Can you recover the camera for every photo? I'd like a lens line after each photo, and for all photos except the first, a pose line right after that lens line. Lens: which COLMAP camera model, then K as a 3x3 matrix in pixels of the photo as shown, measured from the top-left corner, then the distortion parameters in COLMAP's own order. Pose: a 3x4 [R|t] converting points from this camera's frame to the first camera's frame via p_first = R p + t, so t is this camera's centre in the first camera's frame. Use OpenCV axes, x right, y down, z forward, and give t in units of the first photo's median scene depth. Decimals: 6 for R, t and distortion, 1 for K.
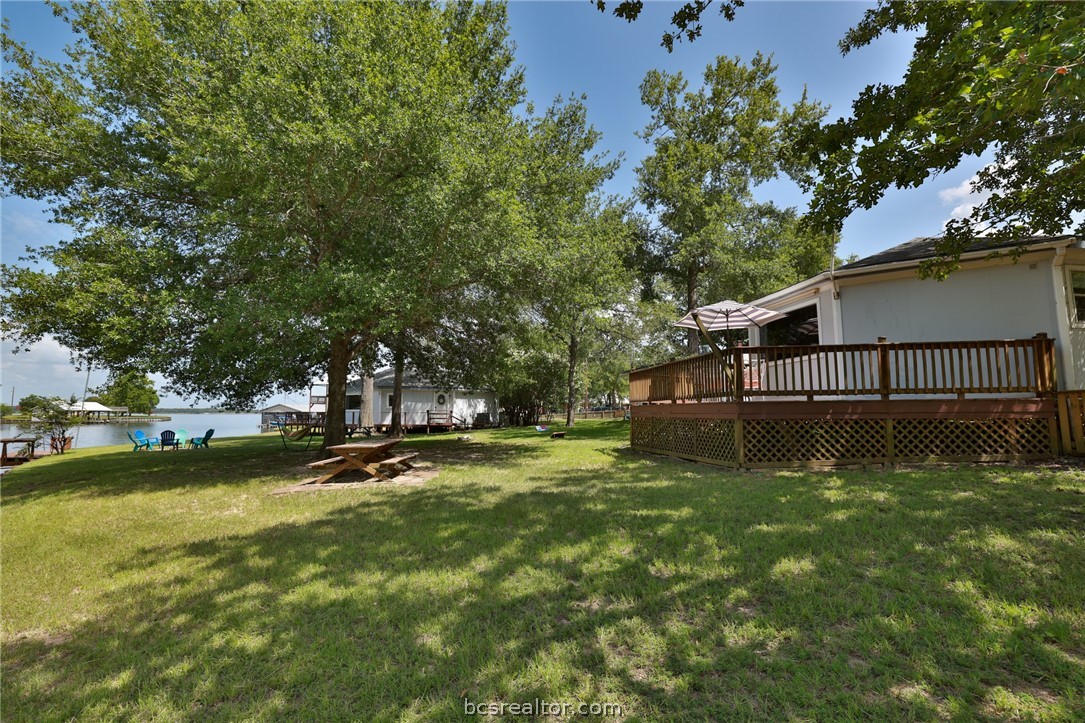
lens RADIAL K [[489.8, 0, 523.7], [0, 489.8, 363.1], [0, 0, 1]] dist [-0.008286, 0.003767]
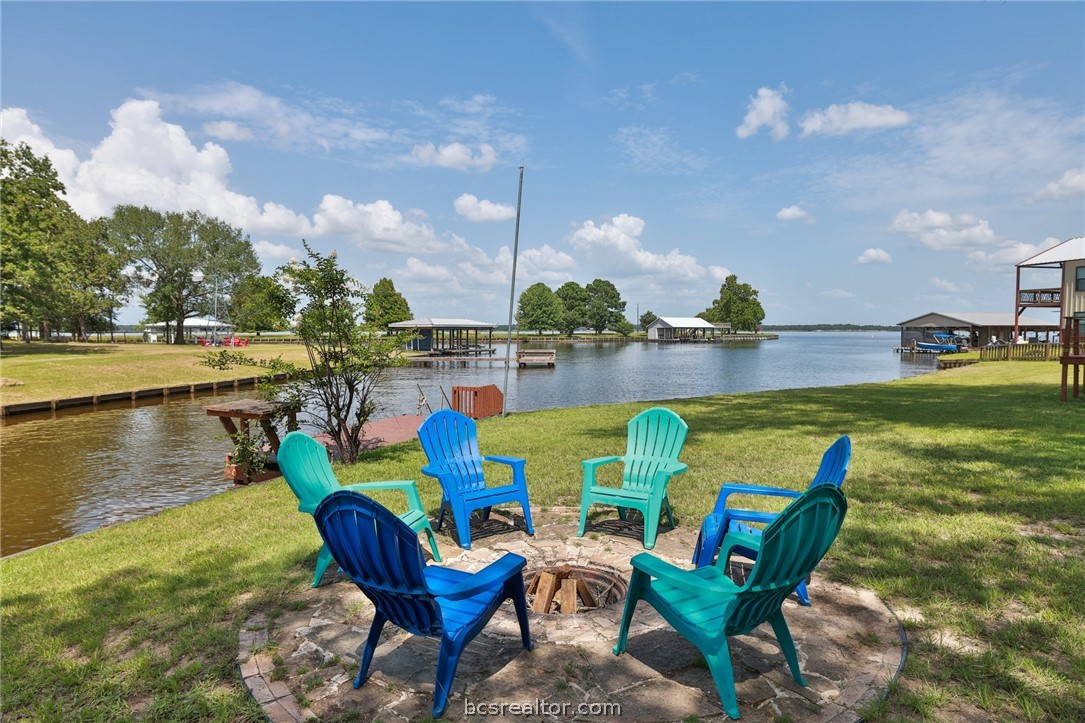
lens RADIAL K [[639.4, 0, 541.2], [0, 639.4, 377.5], [0, 0, 1]] dist [-0.026834, 0.024092]
pose [[0.554224, 0.055043, -0.830546, -1.158929], [0.091677, 0.987704, 0.126634, 0.197897], [0.827303, -0.146326, 0.542363, 1.785350]]
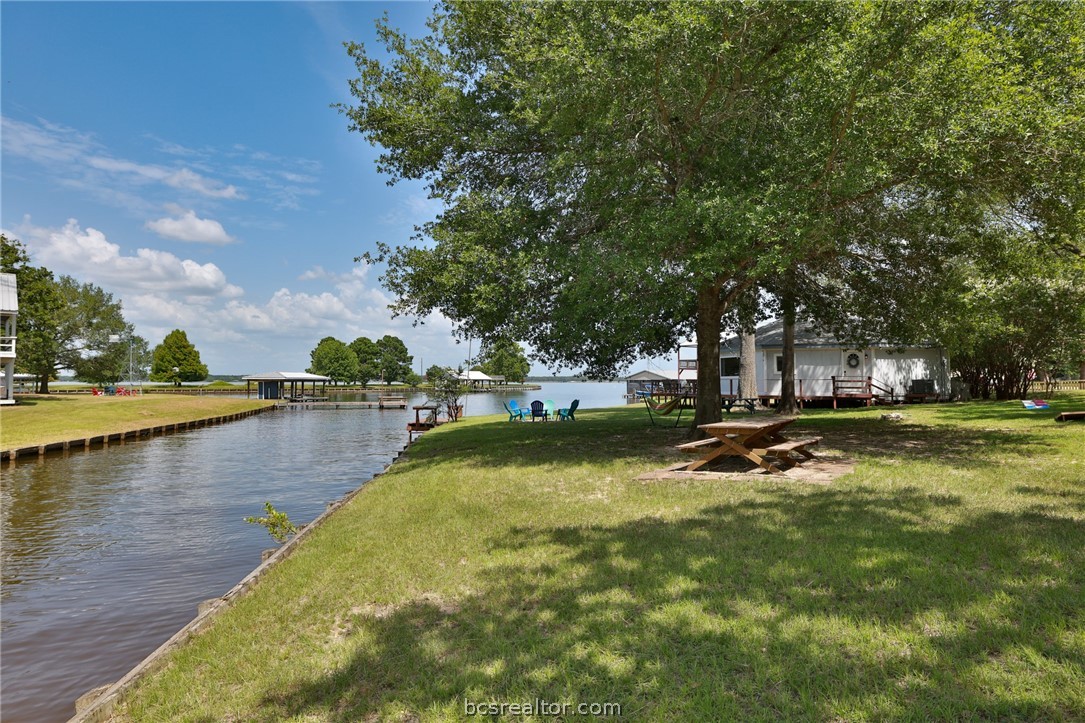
lens RADIAL K [[639.4, 0, 542.3], [0, 639.4, 357.7], [0, 0, 1]] dist [-0.026834, 0.024092]
pose [[0.813175, -0.025665, -0.581453, -0.003340], [0.064187, 0.996888, 0.045764, -0.000481], [0.578469, -0.074535, 0.812292, 0.019136]]
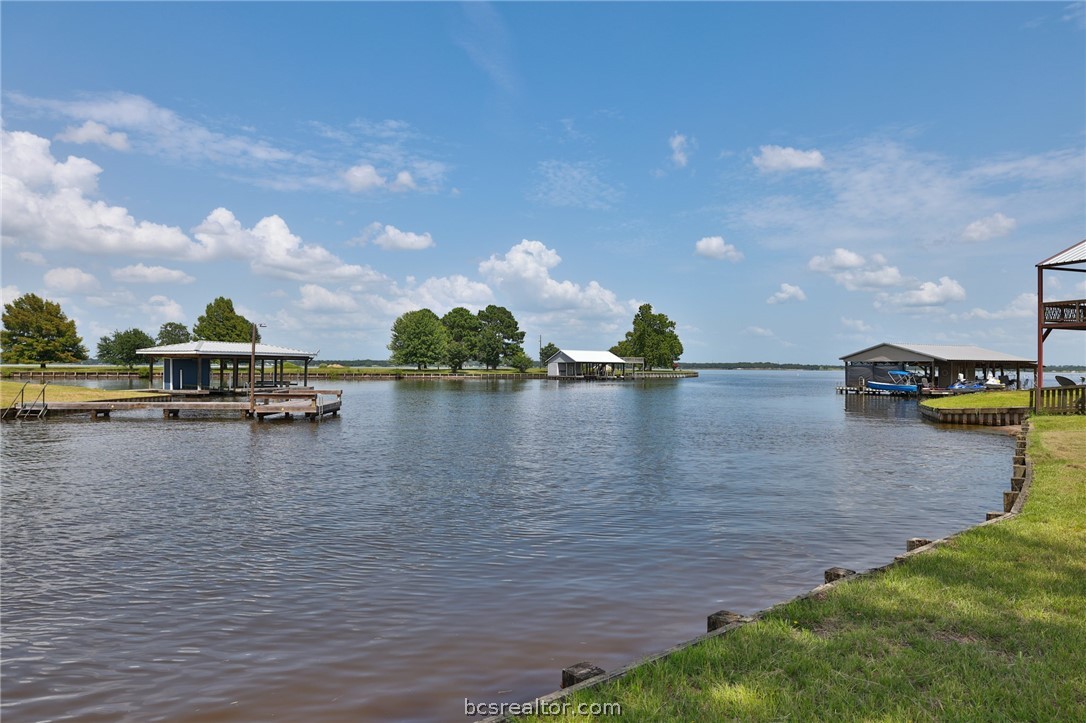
lens RADIAL K [[687.6, 0, 538.7], [0, 687.6, 356.7], [0, 0, 1]] dist [-0.002123, -0.001305]
pose [[0.654654, -0.011846, -0.755836, -2.079510], [0.075428, 0.995911, 0.049723, 0.364037], [0.752156, -0.089562, 0.652870, 3.091773]]
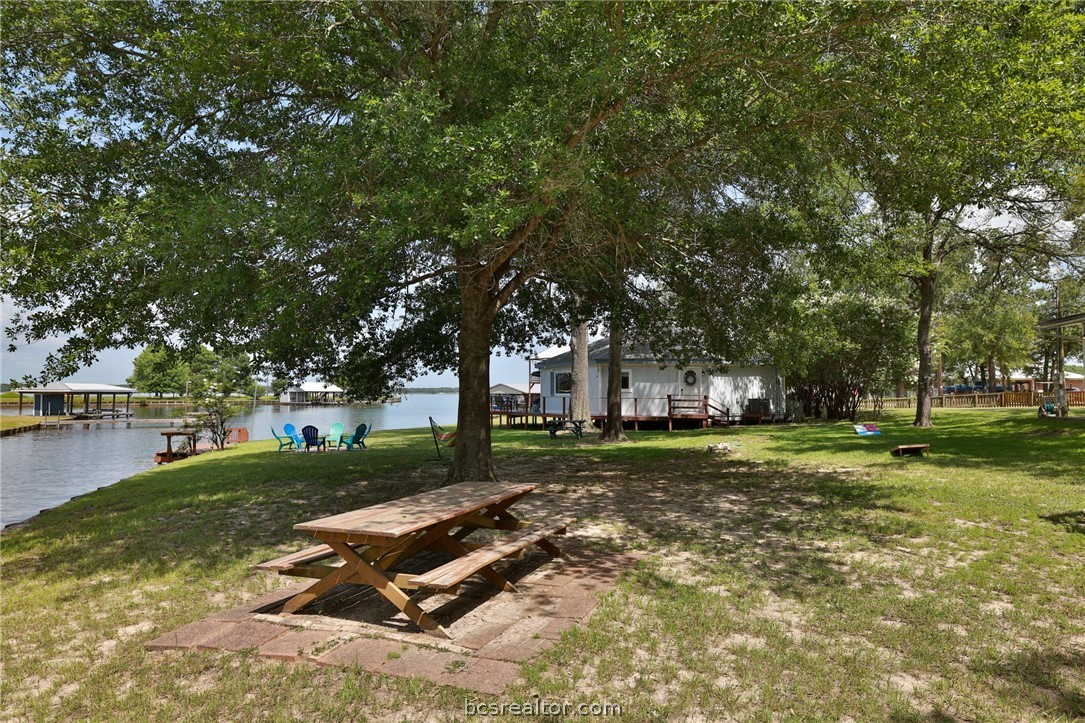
lens RADIAL K [[639.4, 0, 544.3], [0, 639.4, 358.0], [0, 0, 1]] dist [-0.026834, 0.024092]
pose [[0.915139, -0.022276, -0.402523, -0.014584], [0.041173, 0.998416, 0.038355, 0.023780], [0.401031, -0.051674, 0.914606, 0.497321]]
